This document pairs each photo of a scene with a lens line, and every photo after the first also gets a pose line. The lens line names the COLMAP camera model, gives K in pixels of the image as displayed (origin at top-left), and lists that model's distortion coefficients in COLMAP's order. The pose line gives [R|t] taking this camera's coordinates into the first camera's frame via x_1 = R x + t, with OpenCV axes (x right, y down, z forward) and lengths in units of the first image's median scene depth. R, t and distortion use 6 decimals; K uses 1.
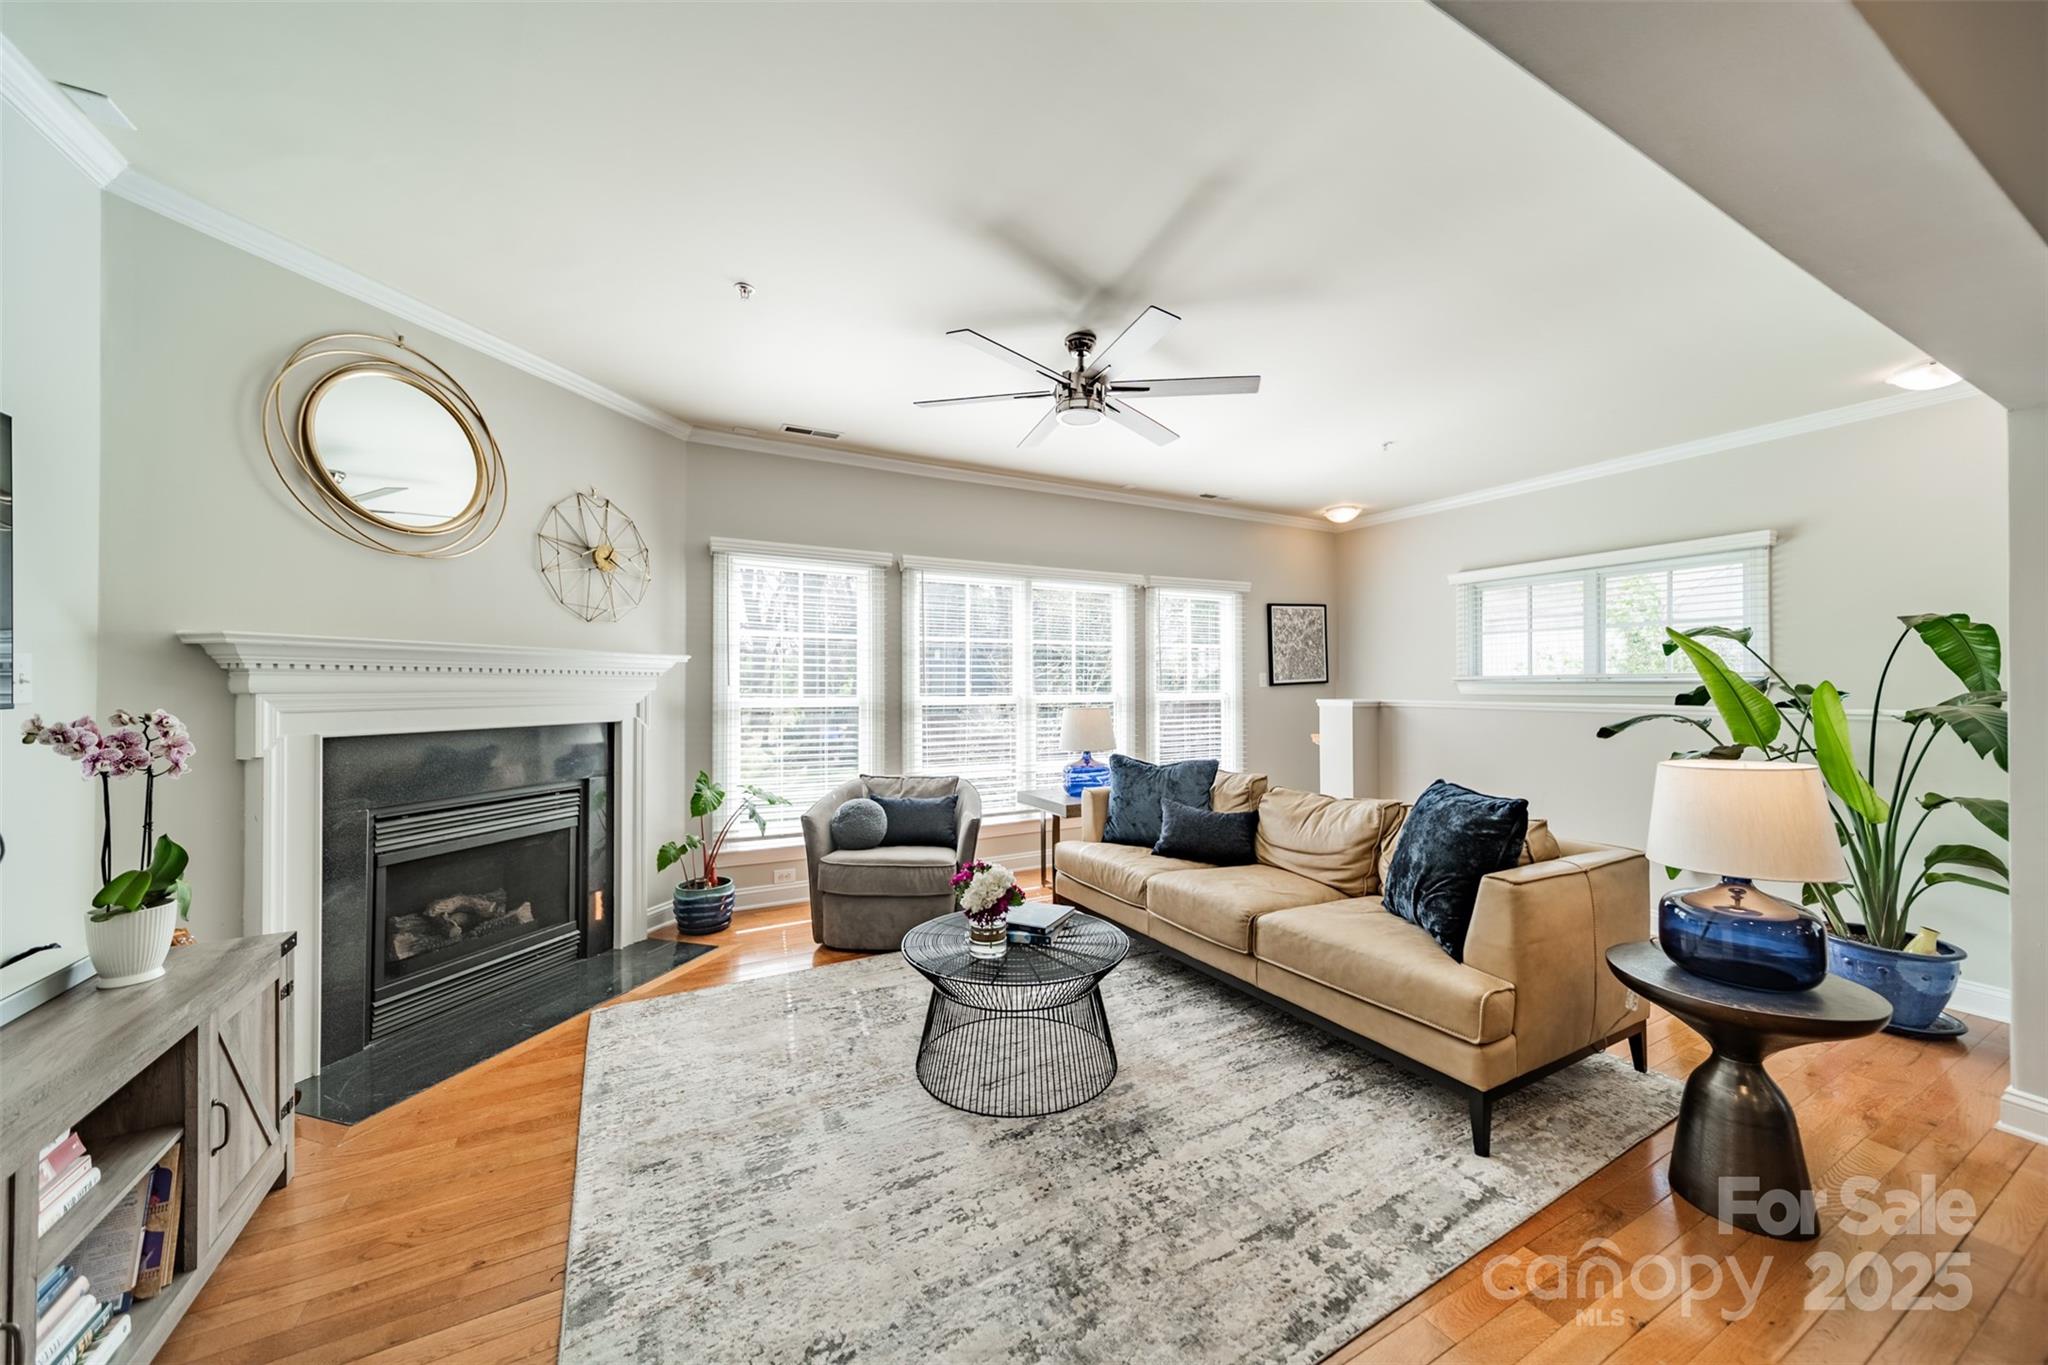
lens RADIAL K [[737.0, 0, 1030.6], [0, 737.0, 677.9], [0, 0, 1]] dist [0.006962, -0.000173]
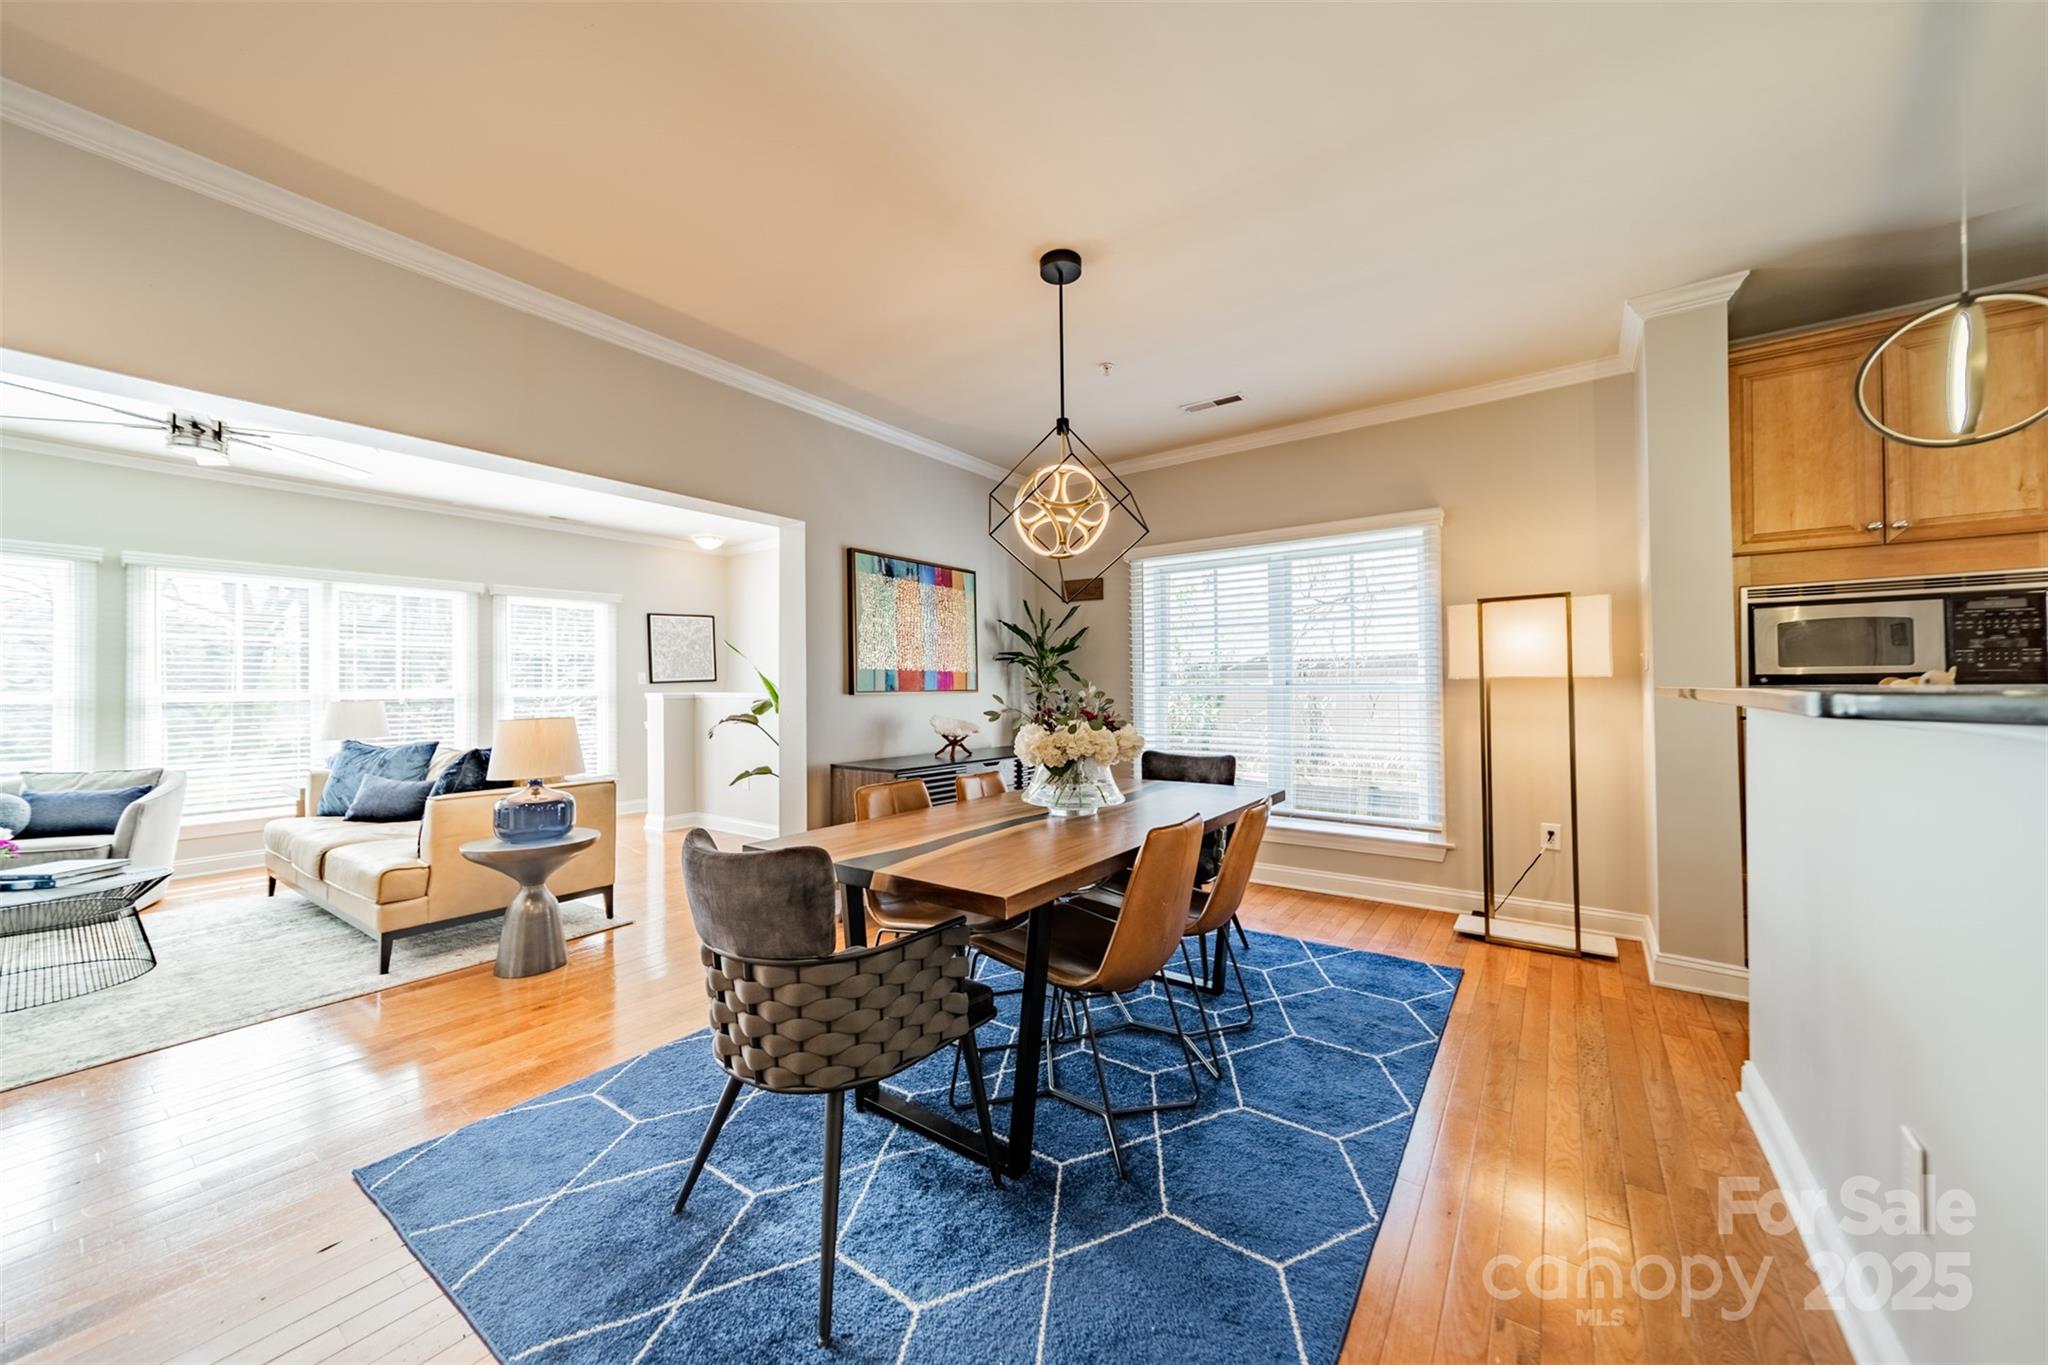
lens RADIAL K [[737.0, 0, 1016.3], [0, 737.0, 678.1], [0, 0, 1]] dist [0.006962, -0.000173]
pose [[0.906017, -0.001751, 0.423238, 0.437854], [0.004218, 0.999979, -0.004891, 0.013174], [-0.423220, 0.006216, 0.906006, -0.372682]]
